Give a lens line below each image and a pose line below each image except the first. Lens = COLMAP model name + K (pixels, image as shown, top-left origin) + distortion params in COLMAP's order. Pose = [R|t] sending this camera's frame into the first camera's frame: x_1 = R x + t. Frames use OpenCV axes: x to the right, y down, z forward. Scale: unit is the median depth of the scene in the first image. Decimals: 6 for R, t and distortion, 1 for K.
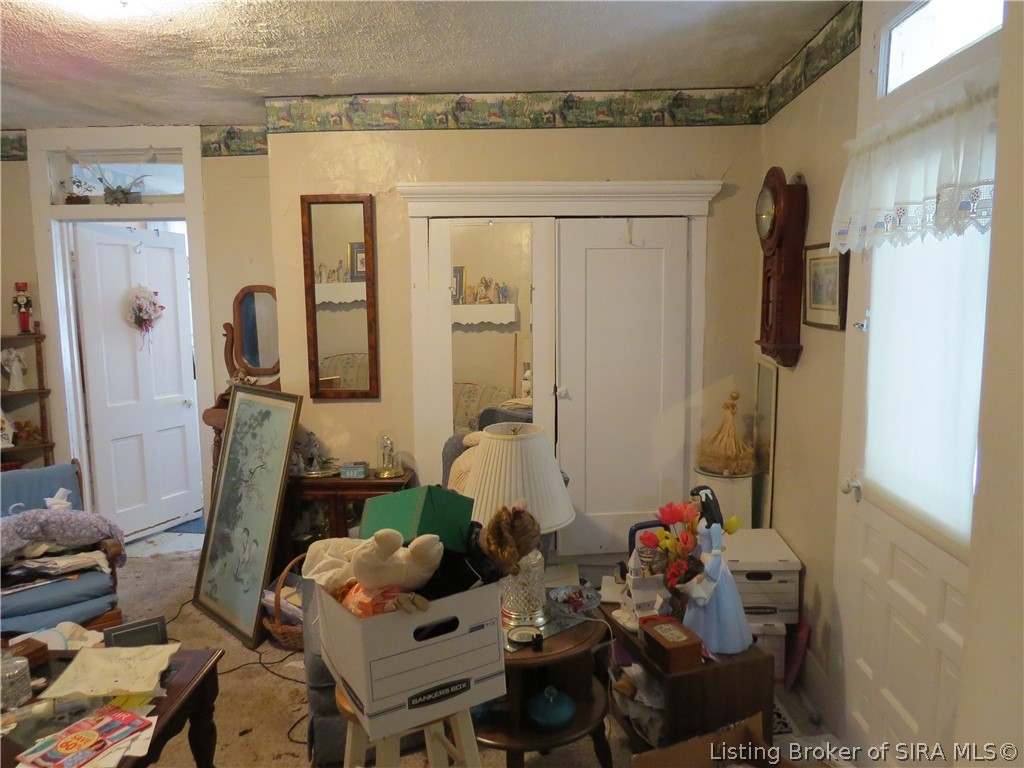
lens RADIAL K [[731.5, 0, 508.7], [0, 731.5, 384.5], [0, 0, 1]] dist [-0.023193, 0.003147]
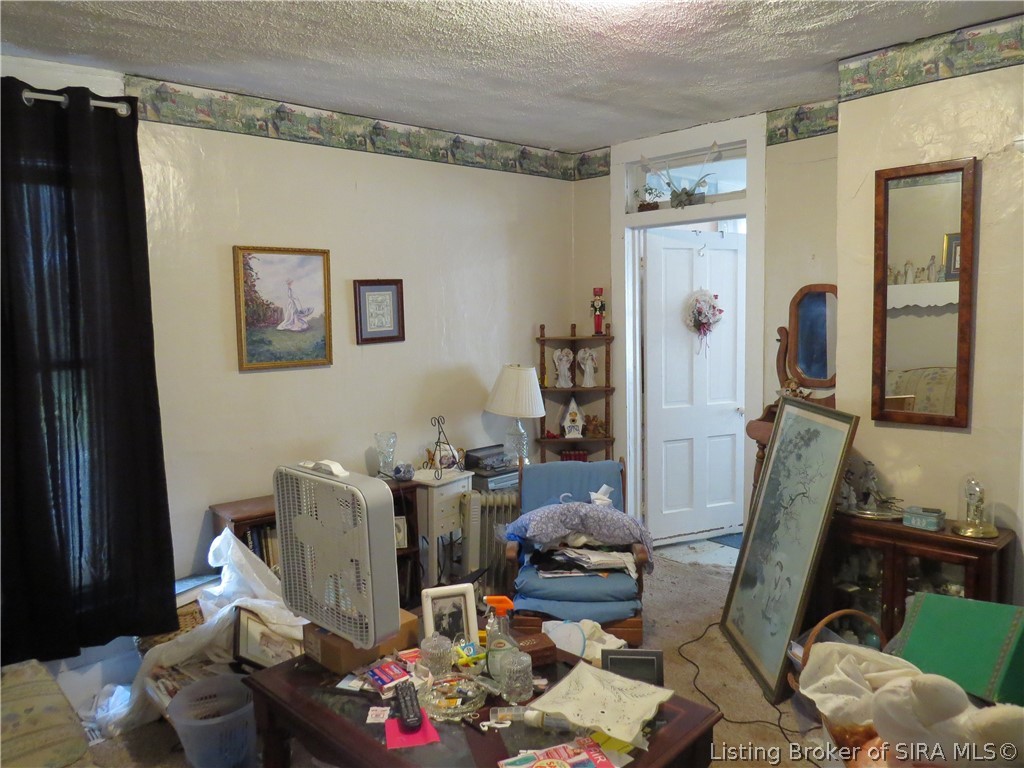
lens RADIAL K [[731.5, 0, 508.7], [0, 731.5, 384.5], [0, 0, 1]] dist [-0.023193, 0.003147]
pose [[0.727863, 0.062069, -0.682908, -0.014126], [-0.069130, 0.997463, 0.016979, -0.006374], [0.682229, 0.034851, 0.730307, 0.128871]]
